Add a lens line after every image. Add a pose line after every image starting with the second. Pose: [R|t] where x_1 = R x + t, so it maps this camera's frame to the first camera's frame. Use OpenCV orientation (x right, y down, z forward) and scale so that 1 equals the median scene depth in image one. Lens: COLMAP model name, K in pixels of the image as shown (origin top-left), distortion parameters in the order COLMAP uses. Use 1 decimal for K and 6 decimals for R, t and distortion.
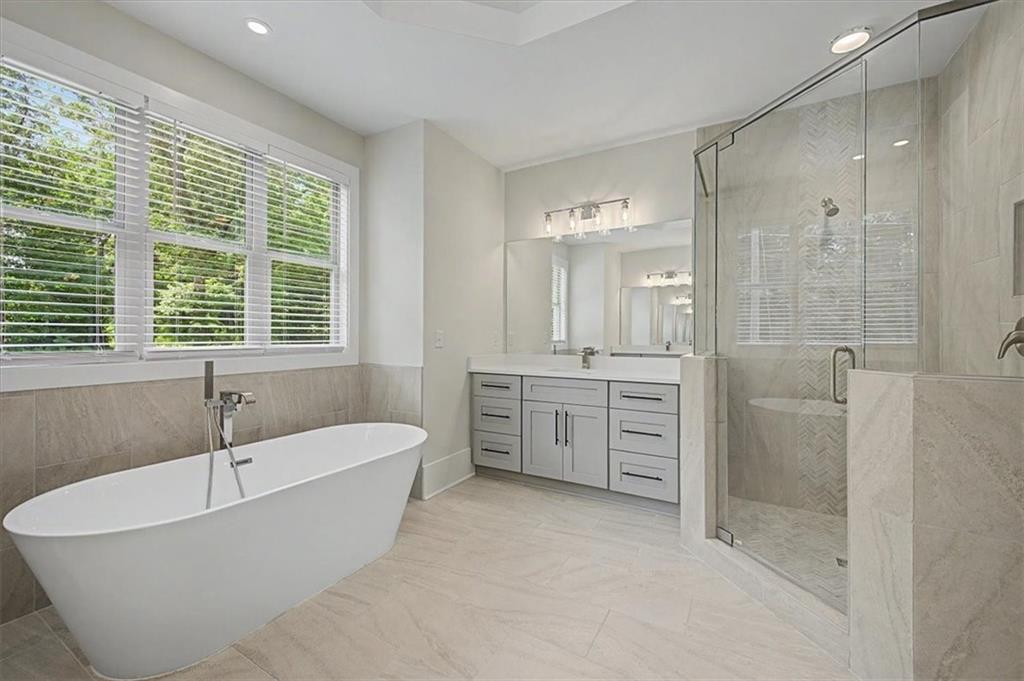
lens RADIAL K [[402.4, 0, 515.5], [0, 402.4, 335.9], [0, 0, 1]] dist [0.006798, -0.000156]
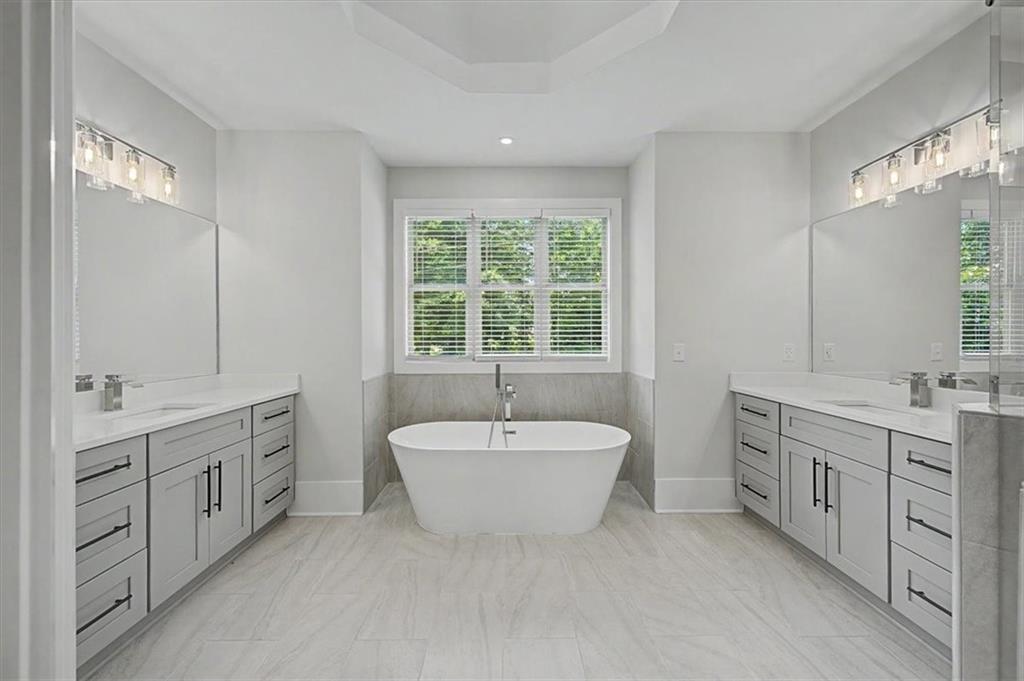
lens RADIAL K [[398.7, 0, 511.0], [0, 398.7, 339.5], [0, 0, 1]] dist [0.002341, -0.000130]
pose [[0.507439, 0.001375, -0.861687, 0.434939], [0.002474, 0.999992, 0.003053, -0.027387], [0.861684, -0.003681, 0.507431, 0.179935]]
